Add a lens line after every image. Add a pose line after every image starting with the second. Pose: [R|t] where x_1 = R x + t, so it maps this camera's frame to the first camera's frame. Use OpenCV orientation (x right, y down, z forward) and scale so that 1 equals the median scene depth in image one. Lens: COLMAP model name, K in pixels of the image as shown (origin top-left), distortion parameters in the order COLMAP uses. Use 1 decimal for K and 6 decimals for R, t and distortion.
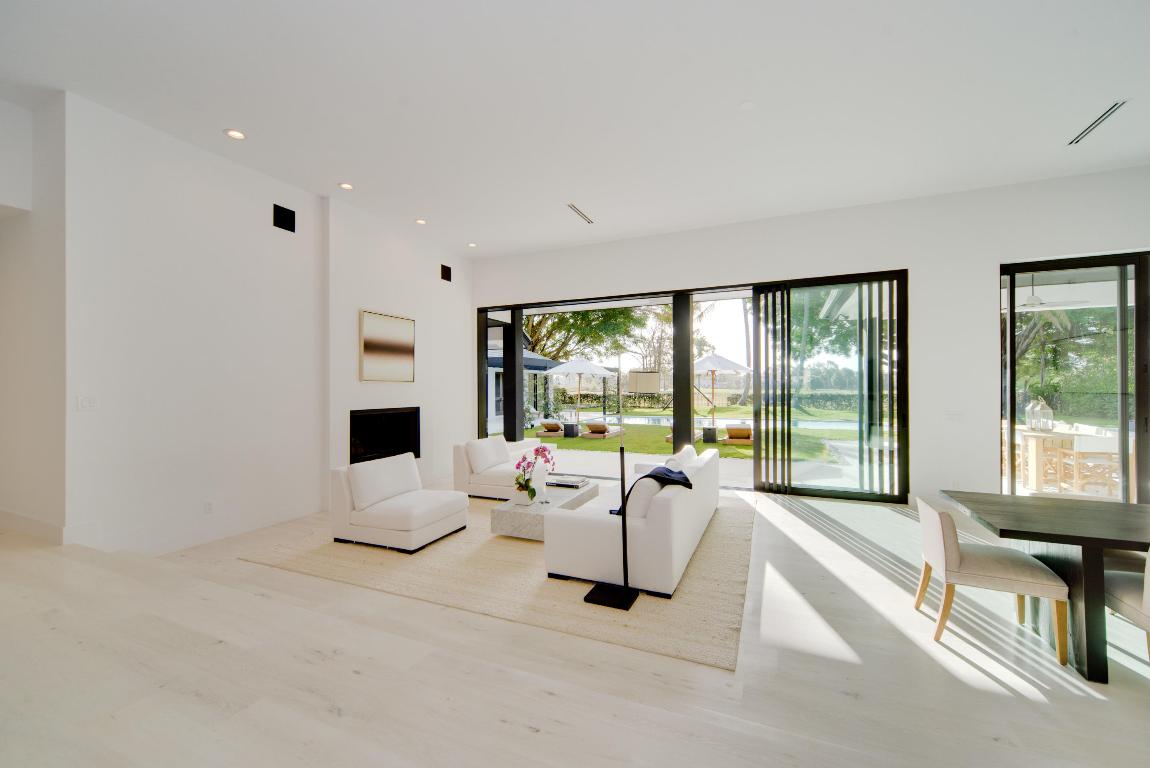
lens RADIAL K [[455.9, 0, 572.7], [0, 455.9, 387.4], [0, 0, 1]] dist [-0.001611, -0.000243]
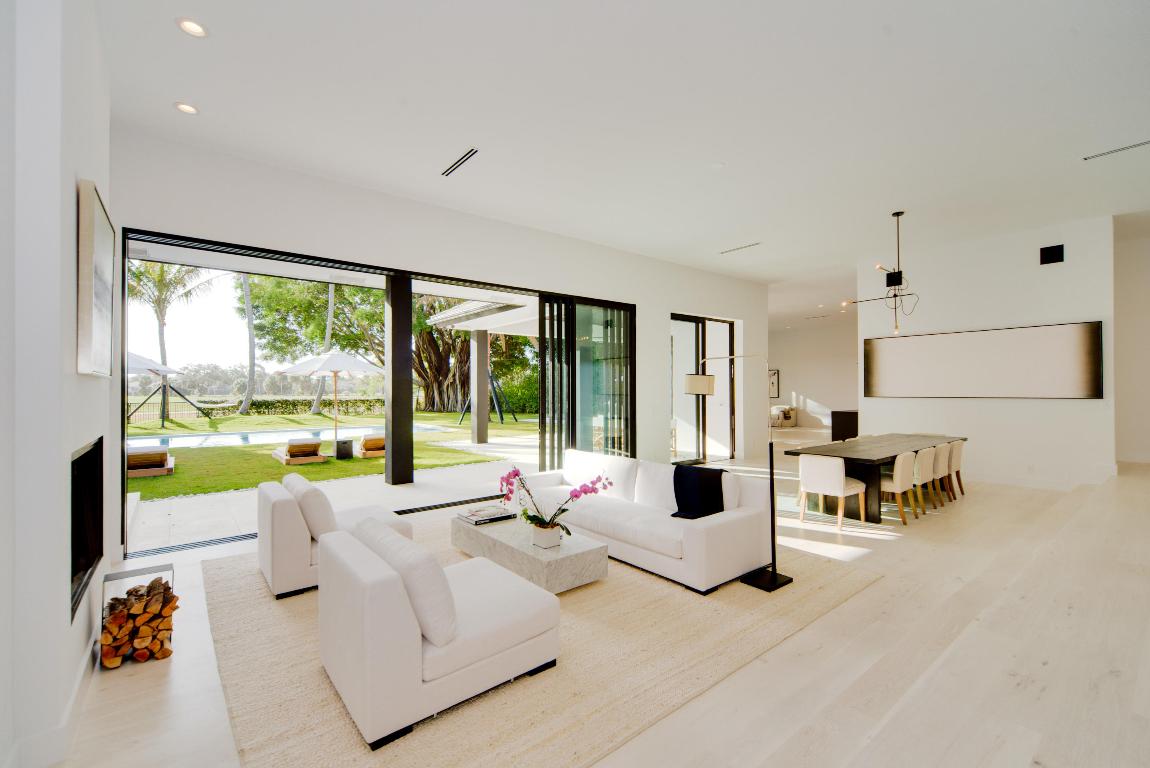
lens RADIAL K [[494.1, 0, 574.7], [0, 494.1, 387.5], [0, 0, 1]] dist [0.000482, 0.000045]
pose [[0.457389, 0.007684, 0.889234, -0.432055], [0.001653, 0.999954, -0.009491, 0.002026], [-0.889265, 0.005811, 0.457355, 0.314950]]
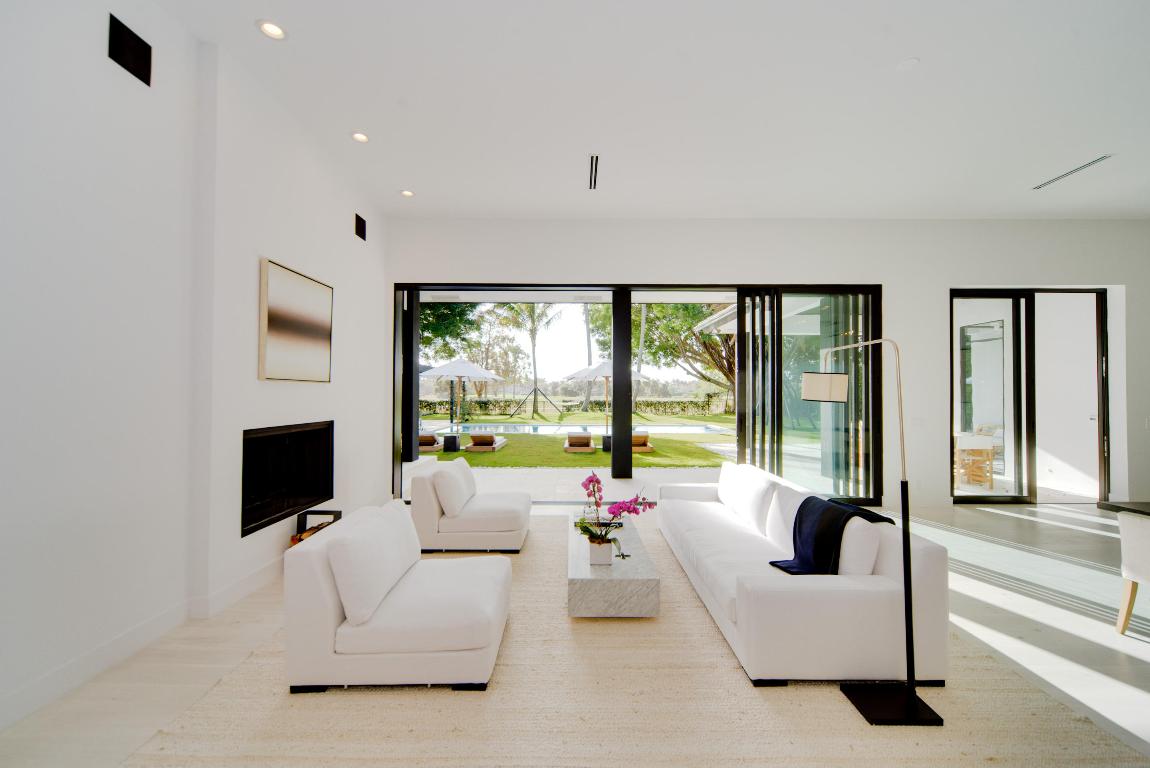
lens RADIAL K [[455.9, 0, 572.7], [0, 455.9, 387.4], [0, 0, 1]] dist [-0.001611, -0.000243]
pose [[0.915565, 0.013614, 0.401940, -0.226469], [-0.008132, 0.999849, -0.015342, 0.001631], [-0.402088, 0.010778, 0.915537, 0.206779]]
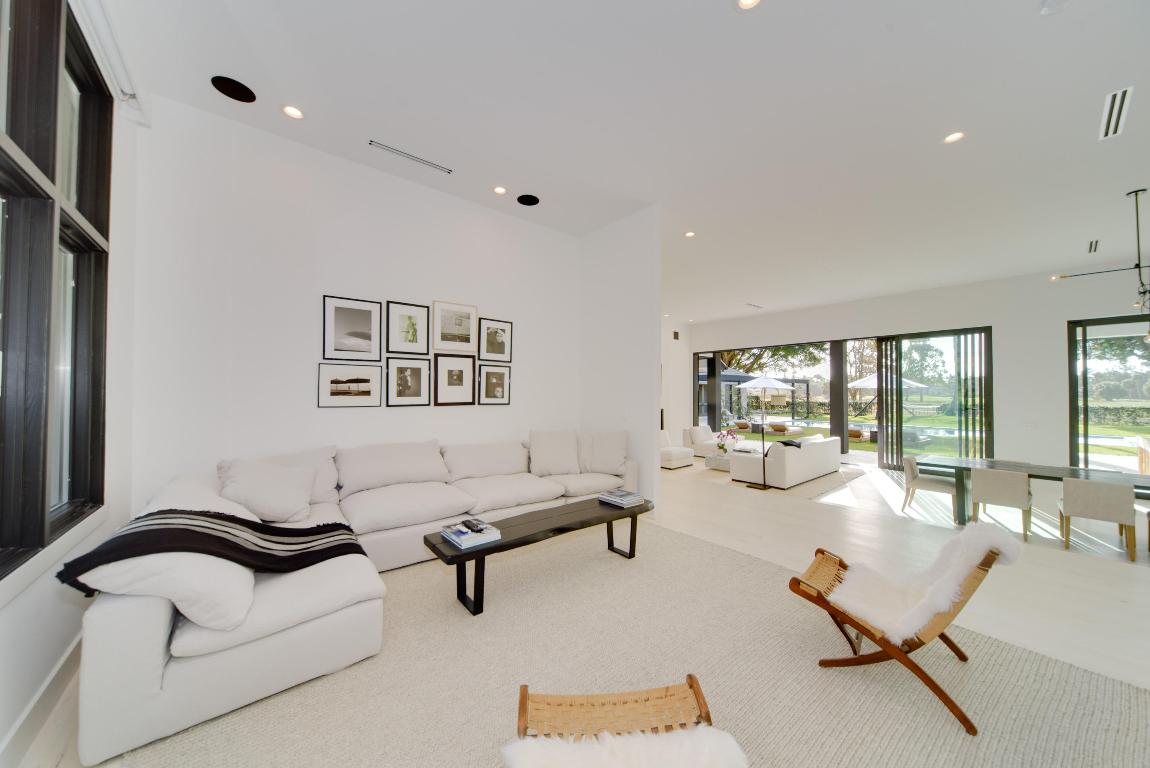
lens RADIAL K [[389.7, 0, 574.7], [0, 389.7, 385.6], [0, 0, 1]] dist [0.000505, -0.000028]
pose [[0.892986, -0.000277, -0.450083, 0.053924], [-0.008006, 0.999832, -0.016500, -0.019130], [0.450012, 0.018338, 0.892834, -0.499639]]
